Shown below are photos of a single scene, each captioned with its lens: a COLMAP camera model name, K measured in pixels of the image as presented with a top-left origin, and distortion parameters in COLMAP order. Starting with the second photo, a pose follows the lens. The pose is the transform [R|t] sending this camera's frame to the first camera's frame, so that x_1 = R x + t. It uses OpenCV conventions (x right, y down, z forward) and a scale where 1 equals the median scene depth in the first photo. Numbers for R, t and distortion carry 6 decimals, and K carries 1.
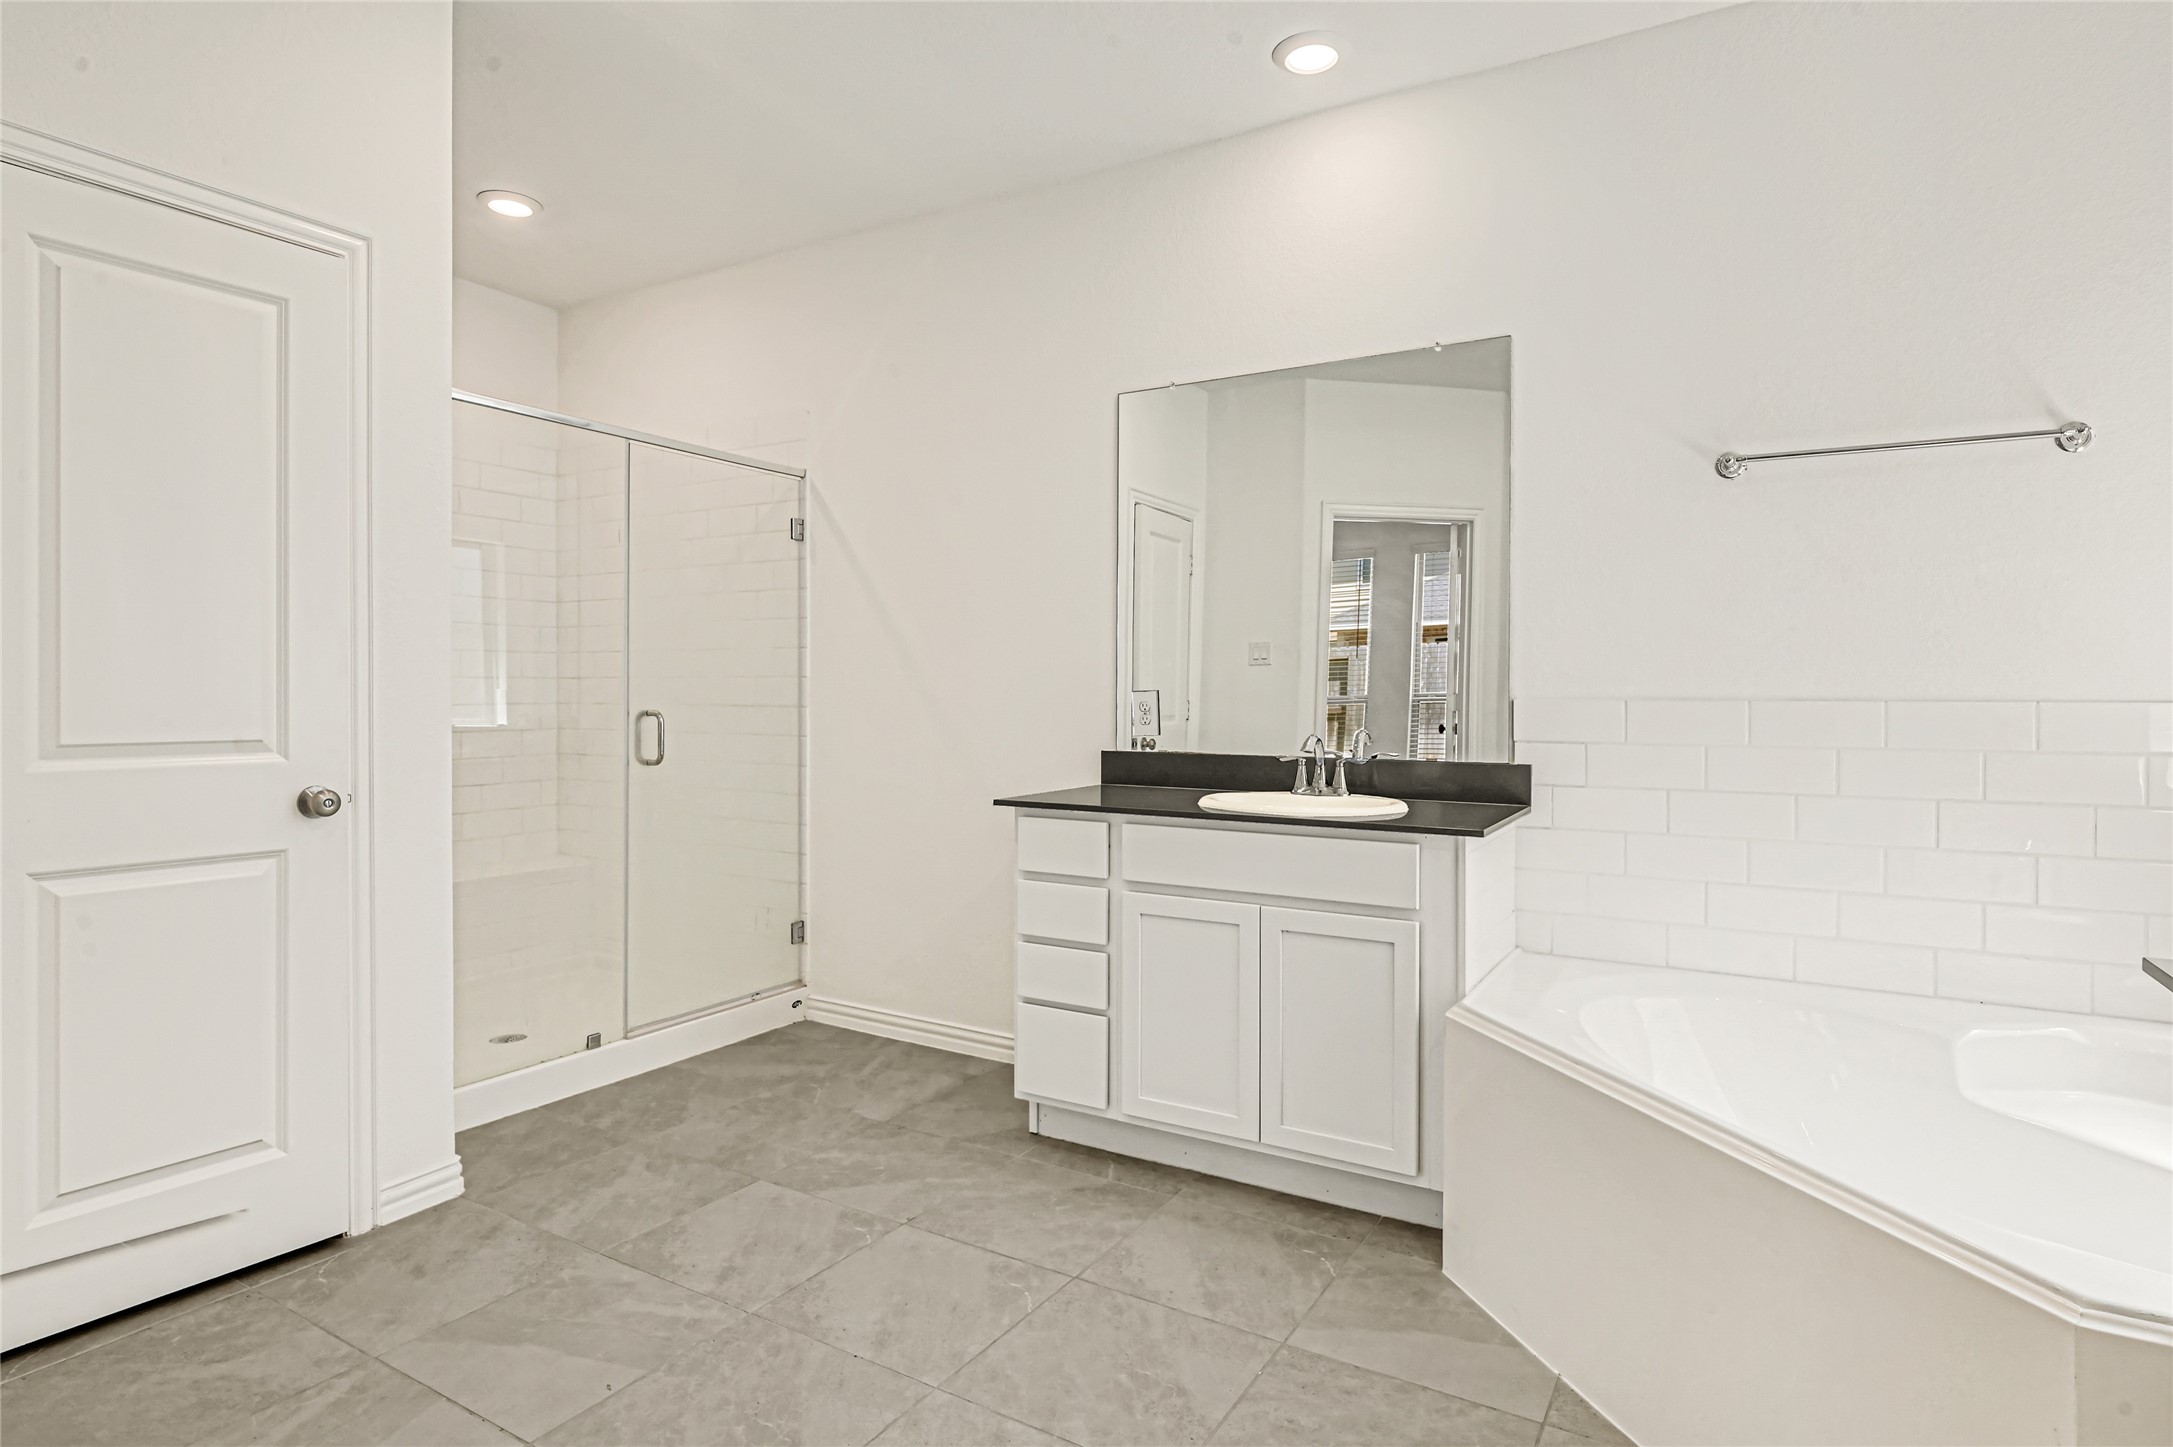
lens RADIAL K [[1191.4, 0, 1098.5], [0, 1191.4, 701.3], [0, 0, 1]] dist [0.025868, 0.000075]
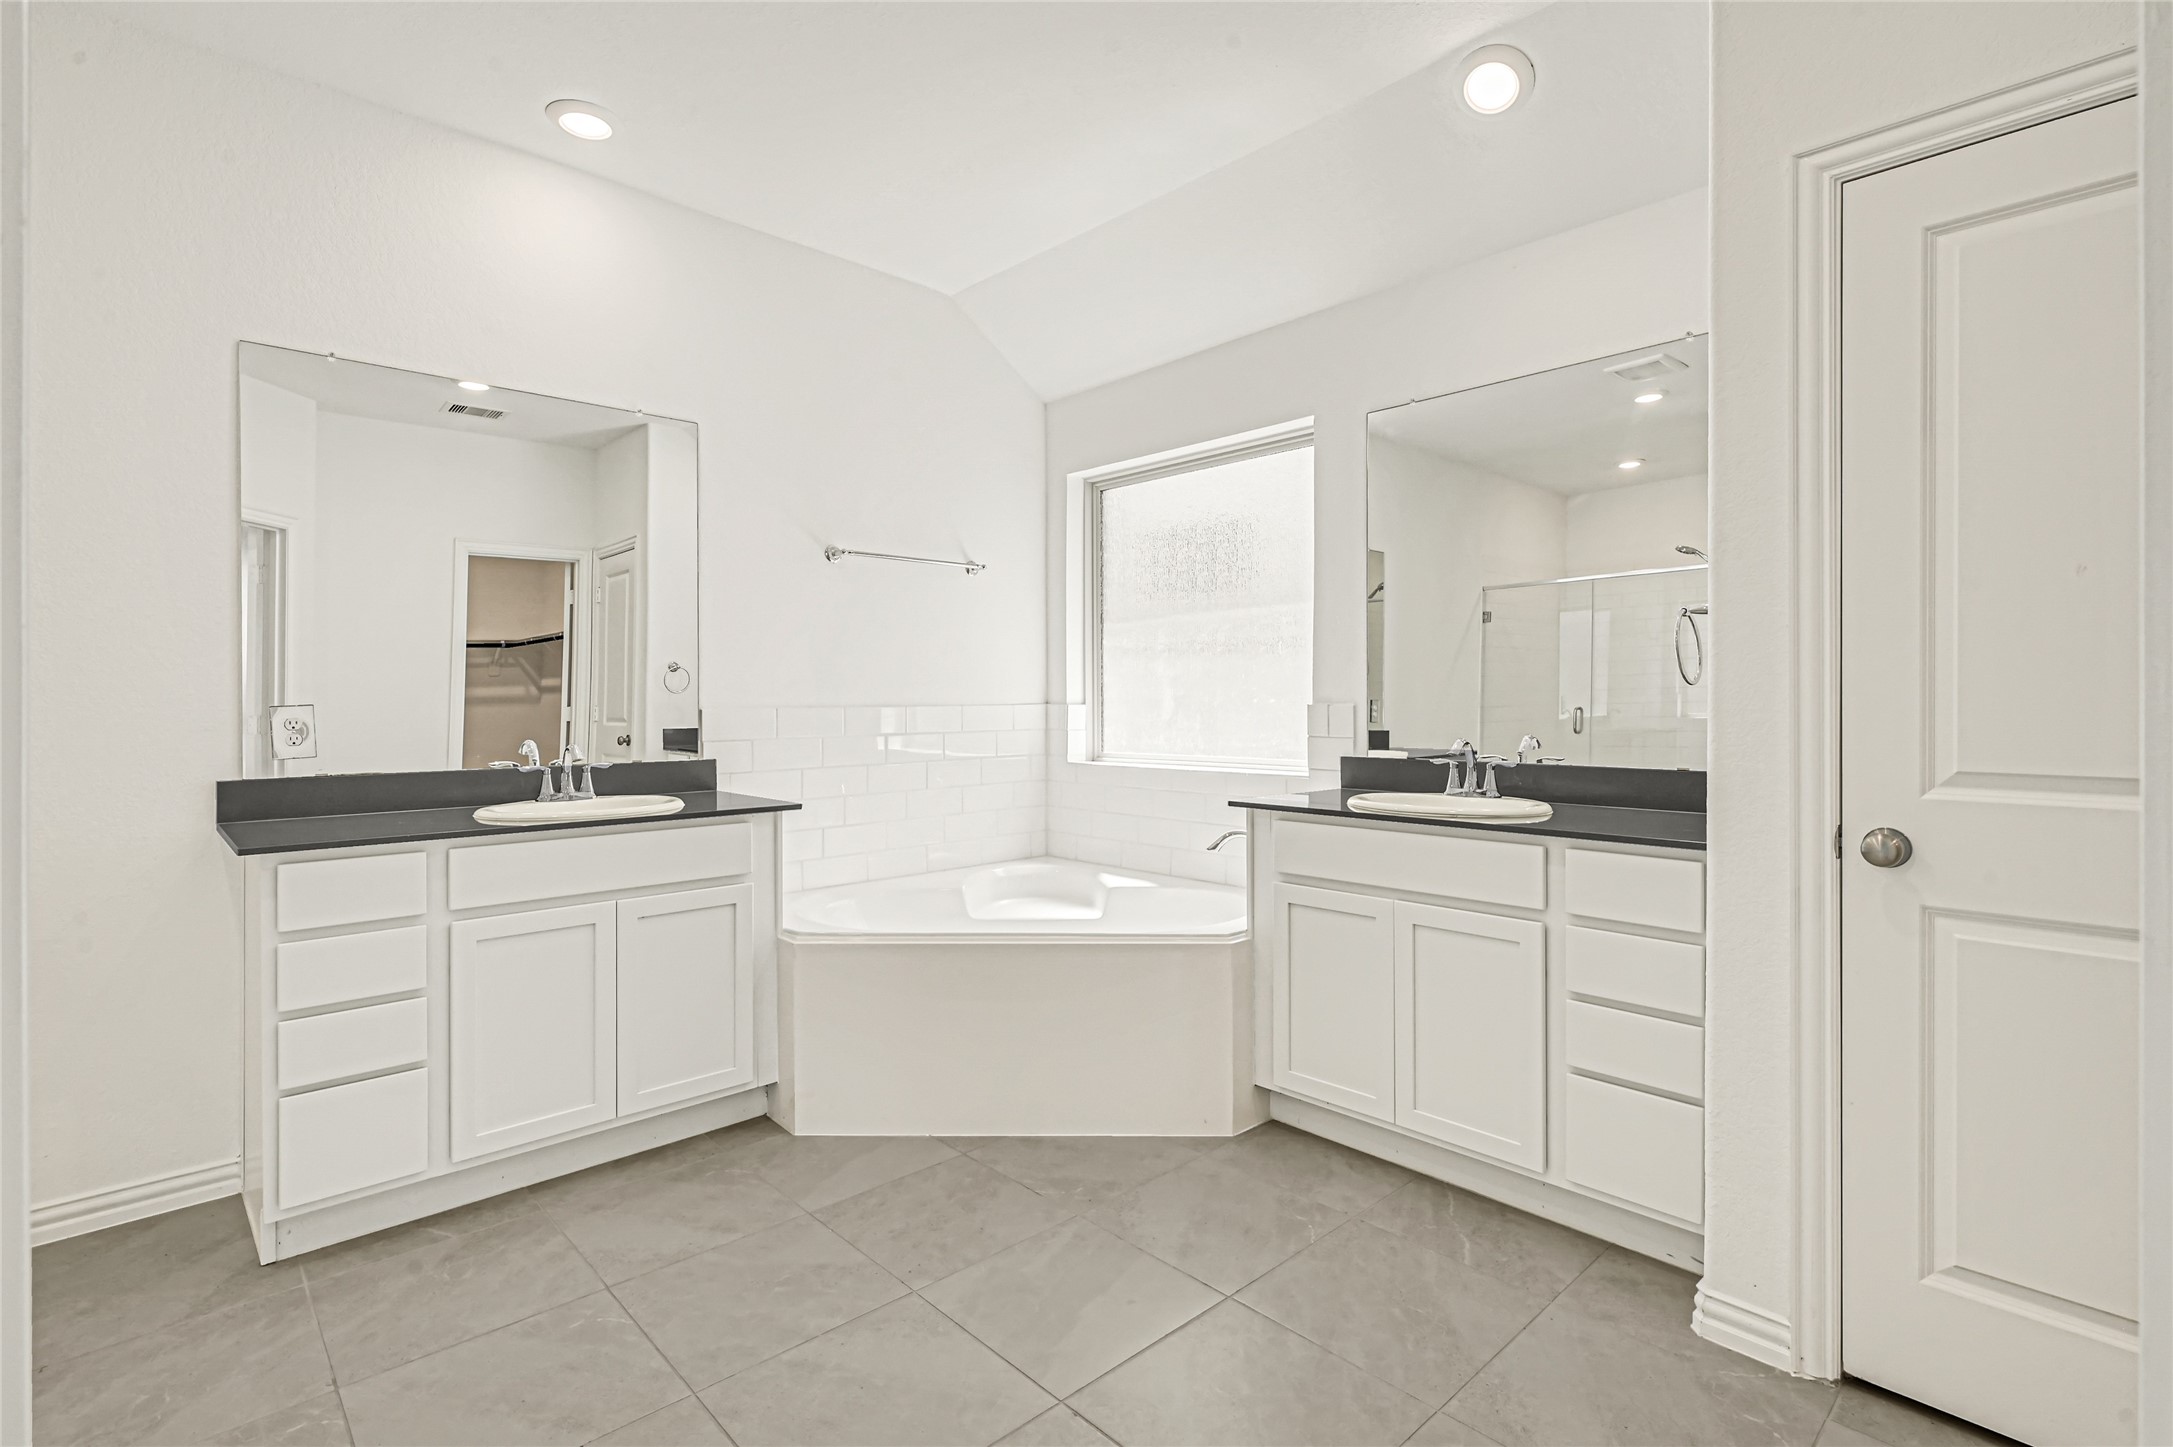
lens RADIAL K [[1045.1, 0, 1086.9], [0, 1045.1, 716.3], [0, 0, 1]] dist [-0.001643, 0.001130]
pose [[0.254820, -0.015556, 0.966863, -0.644119], [0.018118, 0.999772, 0.011310, 0.001467], [-0.966819, 0.014636, 0.255043, 0.329449]]
